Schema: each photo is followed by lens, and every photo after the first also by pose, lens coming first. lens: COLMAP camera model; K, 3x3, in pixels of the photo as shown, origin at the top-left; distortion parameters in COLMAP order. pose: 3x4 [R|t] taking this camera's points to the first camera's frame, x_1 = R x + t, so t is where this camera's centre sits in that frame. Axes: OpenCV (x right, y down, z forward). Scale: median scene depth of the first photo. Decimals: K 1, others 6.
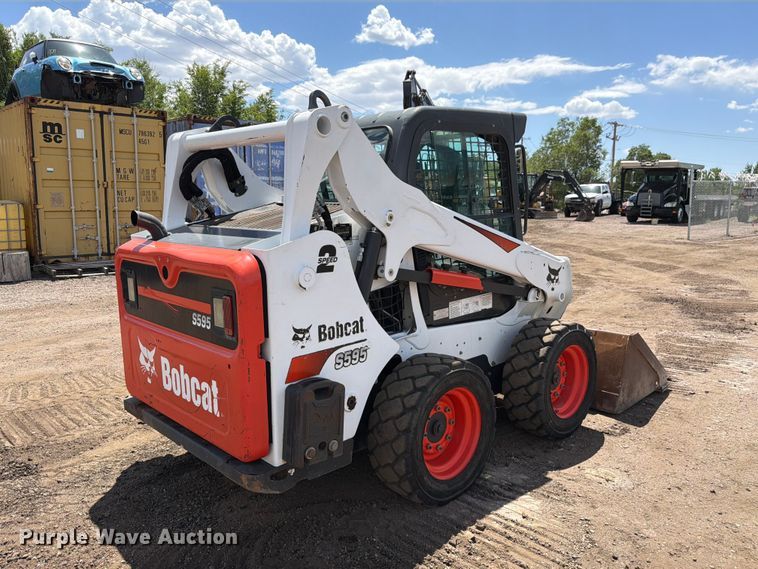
lens RADIAL K [[605.3, 0, 379.0], [0, 605.3, 284.5], [0, 0, 1]] dist [0.007308, -0.007730]
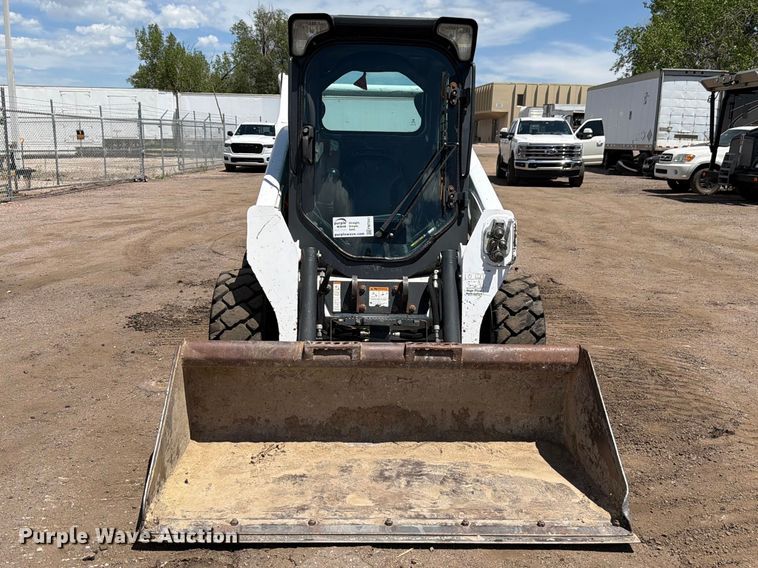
lens RADIAL K [[712.2, 0, 380.6], [0, 712.2, 298.3], [0, 0, 1]] dist [0.119320, -0.207929]
pose [[-0.655297, 0.149799, -0.740369, 0.936220], [-0.129546, 0.943330, 0.305525, -0.242731], [0.744180, 0.296122, -0.598756, 1.792955]]
